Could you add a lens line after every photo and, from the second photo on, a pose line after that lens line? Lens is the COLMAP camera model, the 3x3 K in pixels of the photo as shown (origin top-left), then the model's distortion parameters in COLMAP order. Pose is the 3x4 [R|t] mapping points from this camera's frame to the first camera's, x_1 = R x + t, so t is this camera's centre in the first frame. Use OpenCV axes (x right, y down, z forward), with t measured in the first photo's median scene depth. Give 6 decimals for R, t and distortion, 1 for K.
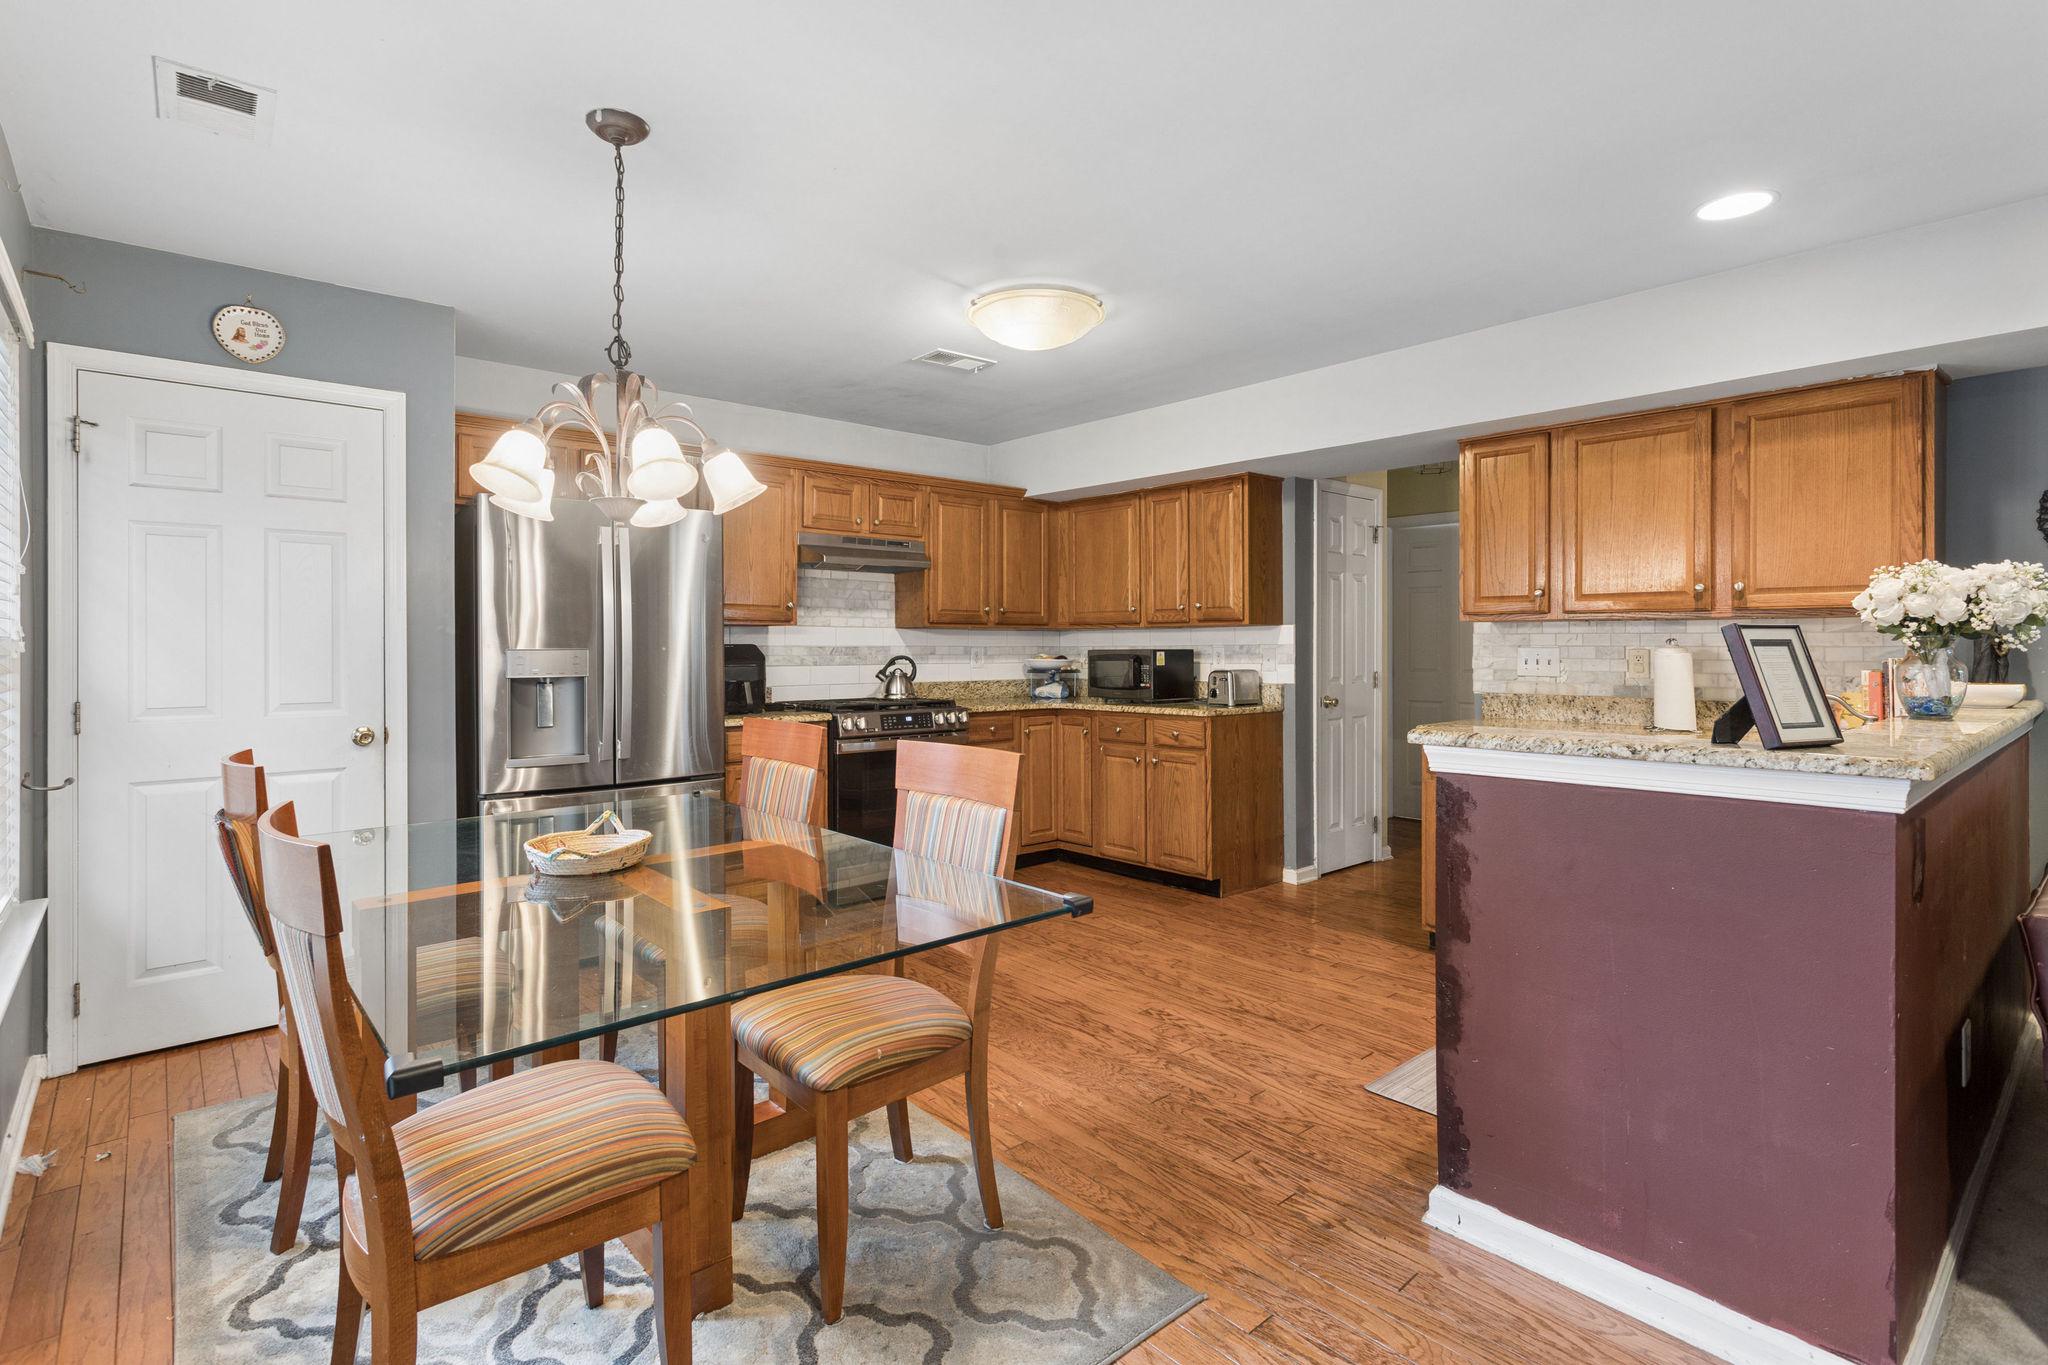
lens RADIAL K [[985.9, 0, 1019.2], [0, 985.9, 641.7], [0, 0, 1]] dist [-0.002368, -0.000834]
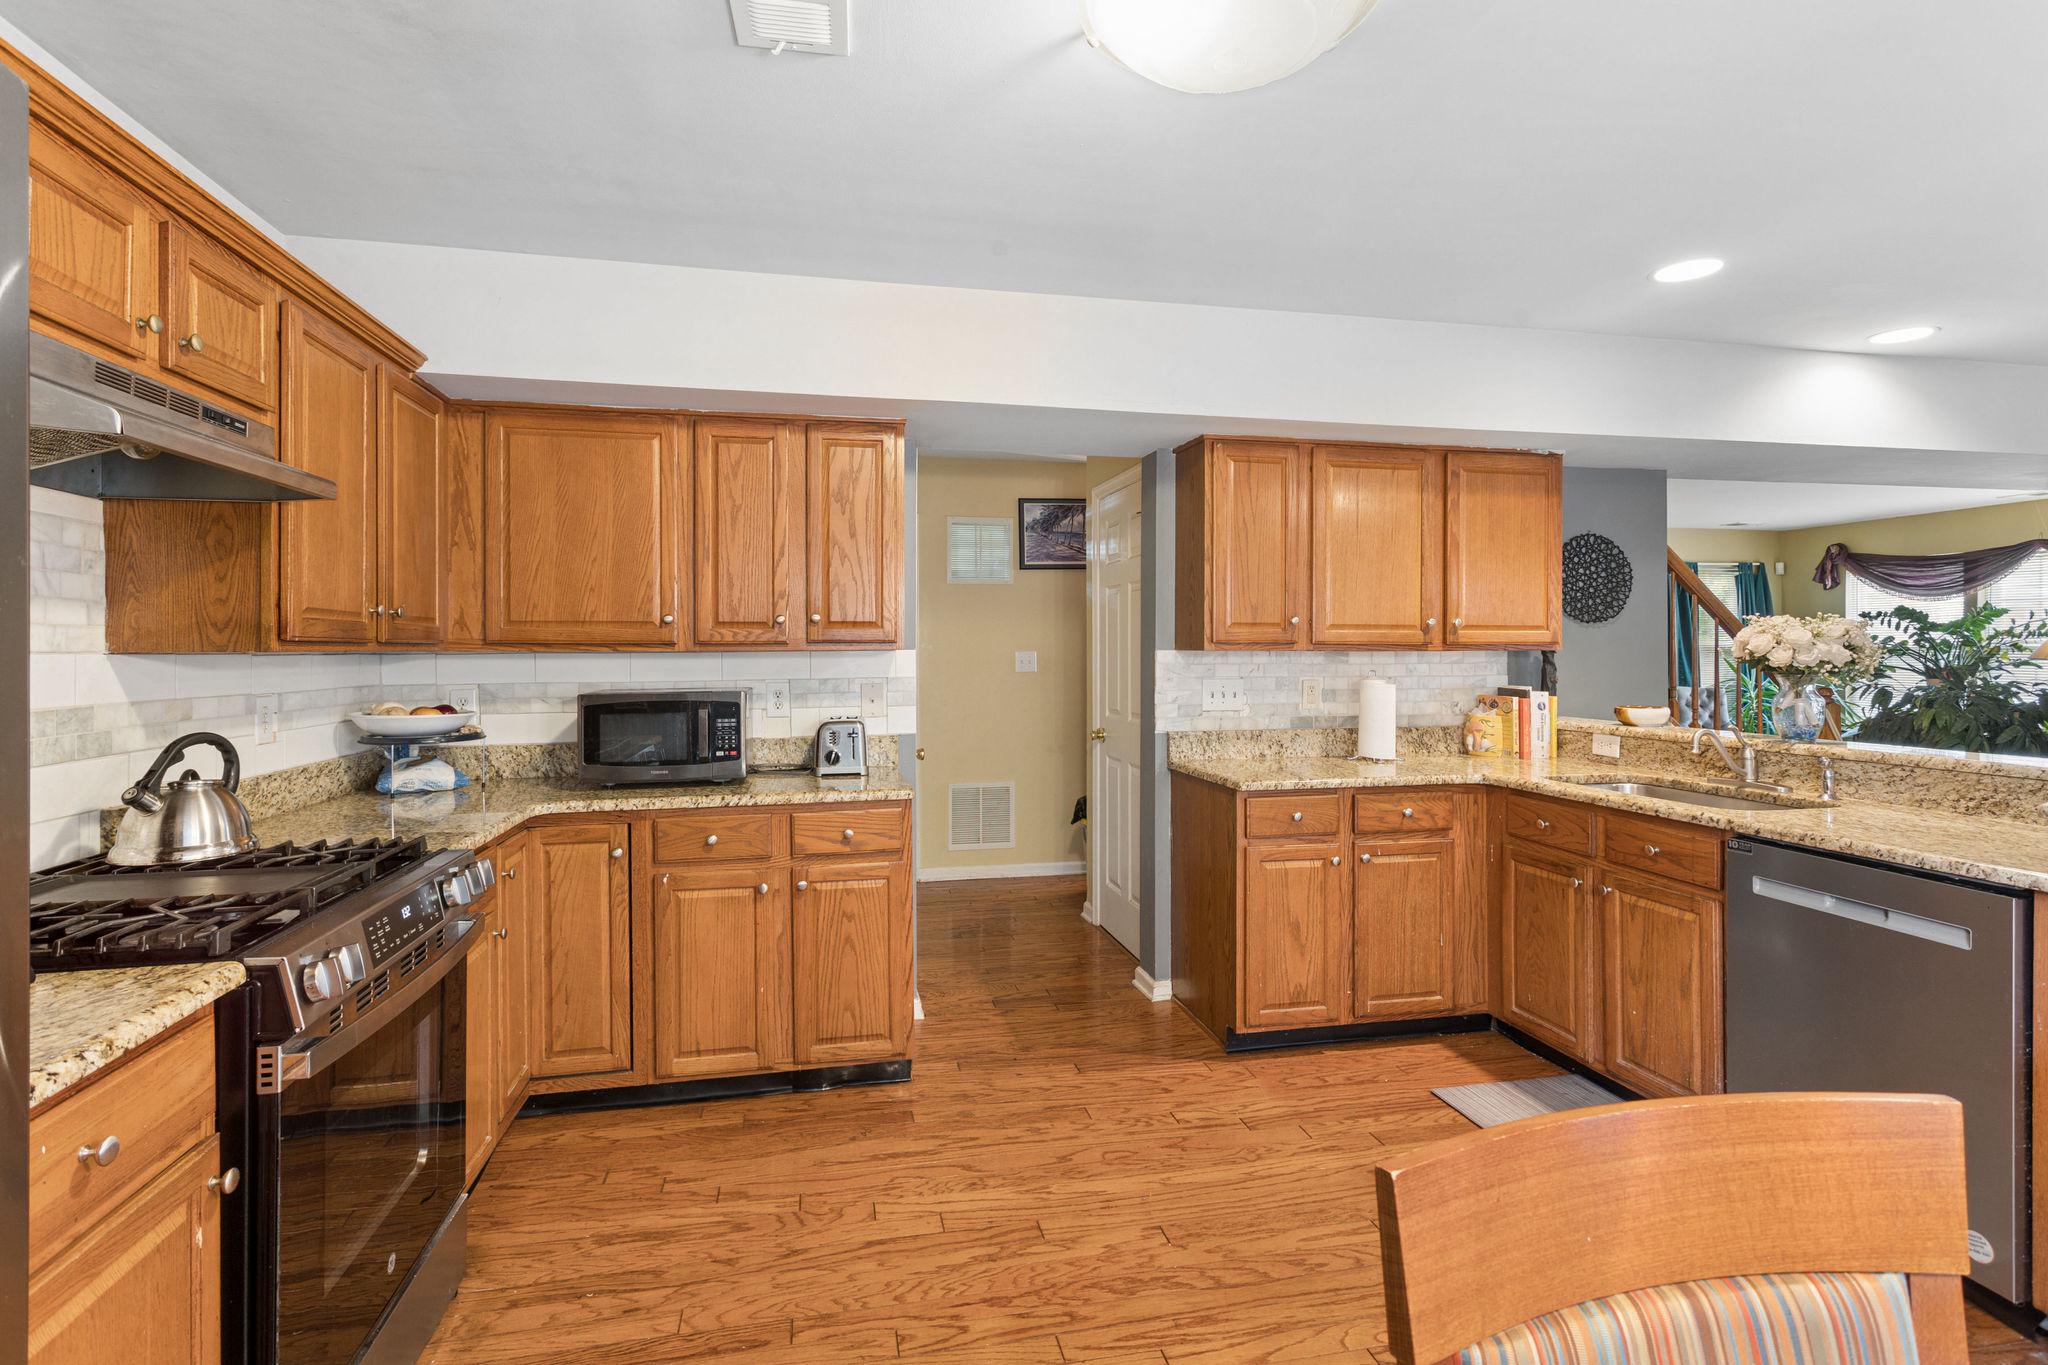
lens RADIAL K [[985.9, 0, 986.1], [0, 985.9, 647.5], [0, 0, 1]] dist [-0.002368, -0.000834]
pose [[0.492891, 0.002002, 0.870089, -0.337133], [-0.002030, 0.999997, -0.001151, -0.019483], [-0.870089, -0.001199, 0.492894, 0.669292]]
